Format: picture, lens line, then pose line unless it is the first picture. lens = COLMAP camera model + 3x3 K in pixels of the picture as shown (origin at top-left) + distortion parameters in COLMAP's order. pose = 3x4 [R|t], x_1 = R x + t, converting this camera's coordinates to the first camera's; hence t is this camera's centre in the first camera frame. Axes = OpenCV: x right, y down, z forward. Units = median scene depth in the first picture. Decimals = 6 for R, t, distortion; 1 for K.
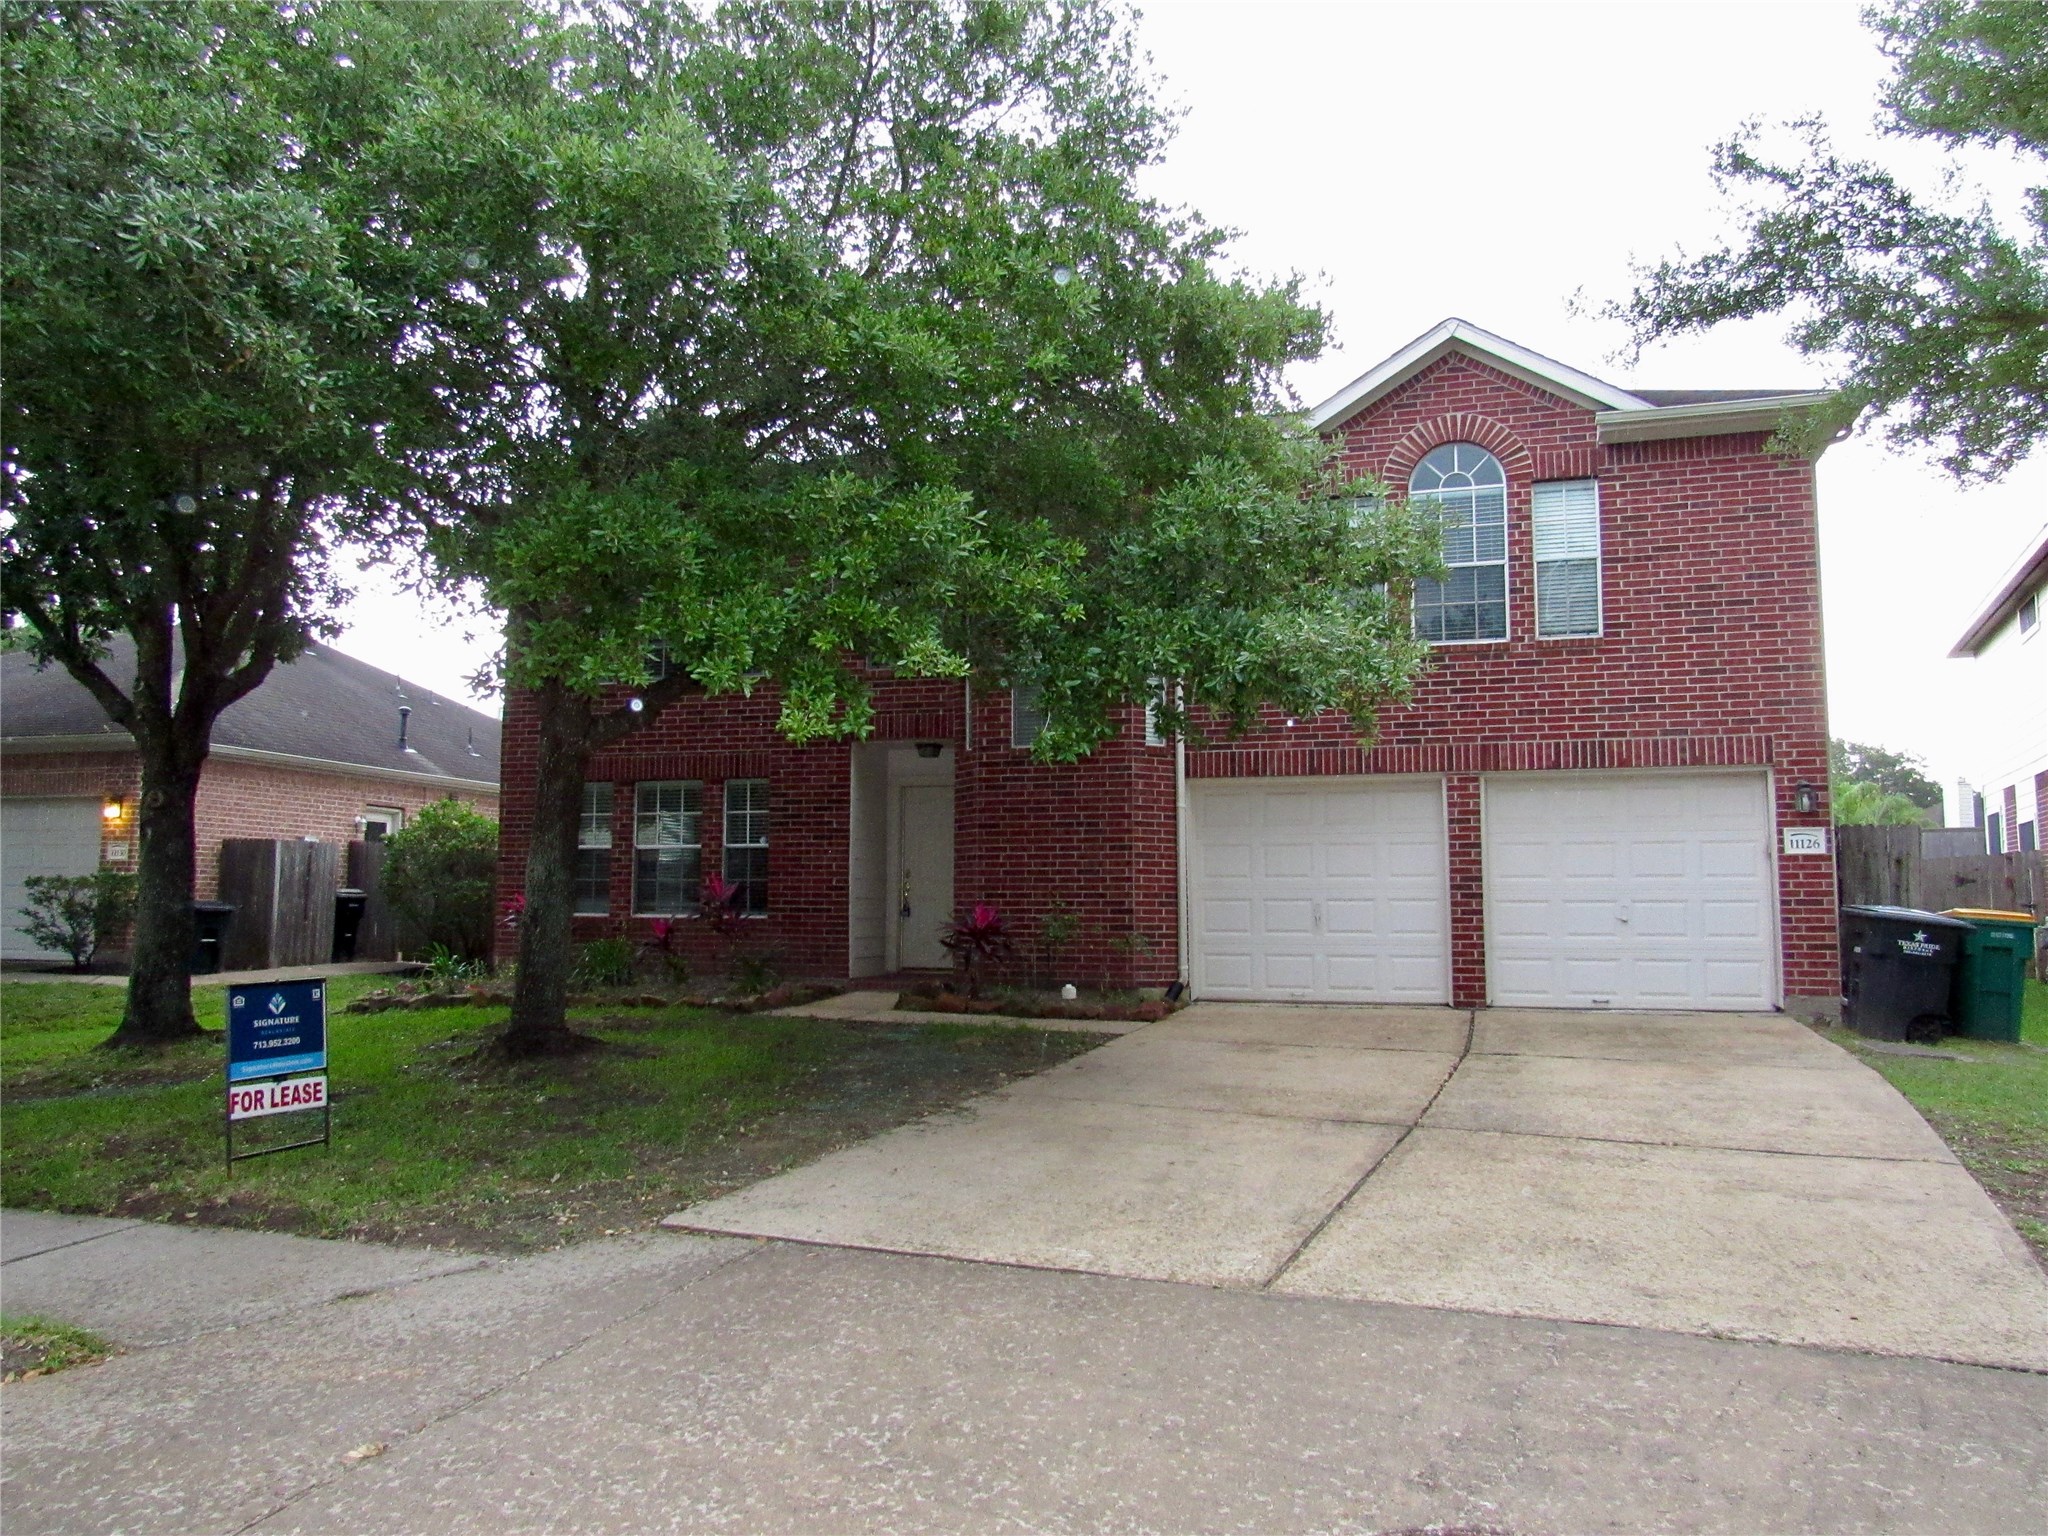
lens RADIAL K [[1469.7, 0, 1017.4], [0, 1469.7, 766.7], [0, 0, 1]] dist [-0.022400, 0.001292]
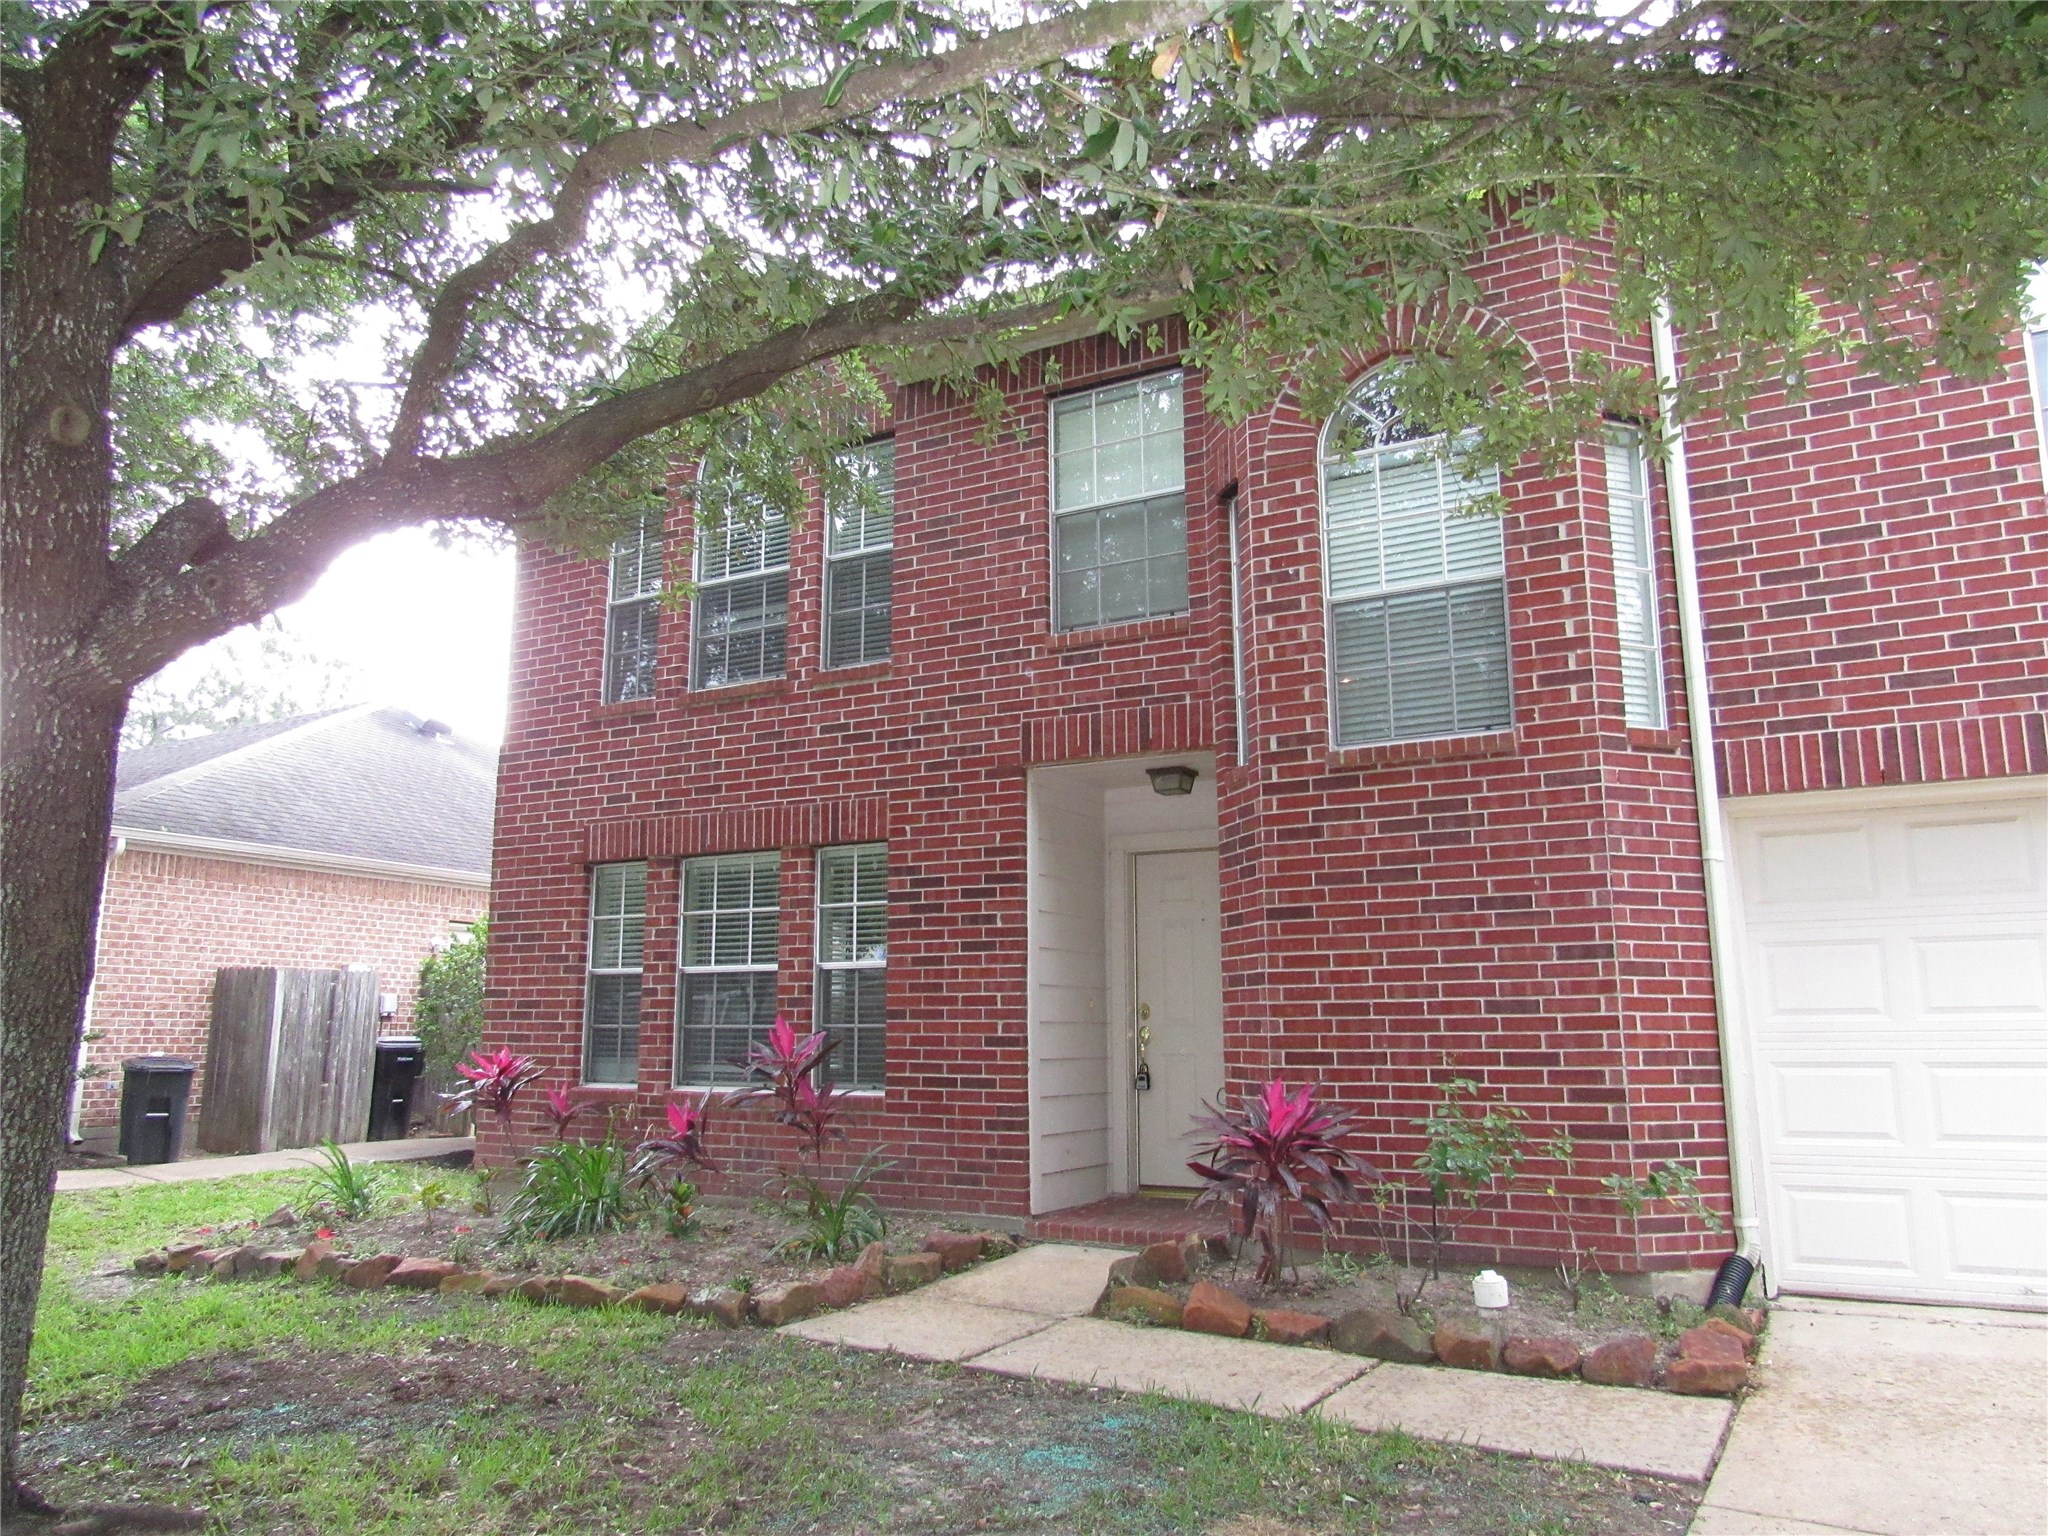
lens RADIAL K [[1469.7, 0, 1017.4], [0, 1469.7, 766.7], [0, 0, 1]] dist [-0.022400, 0.001292]
pose [[0.977991, -0.043416, -0.204082, -0.006124], [0.025702, 0.995730, -0.088664, 0.033390], [0.207060, 0.081467, 0.974930, 0.512121]]
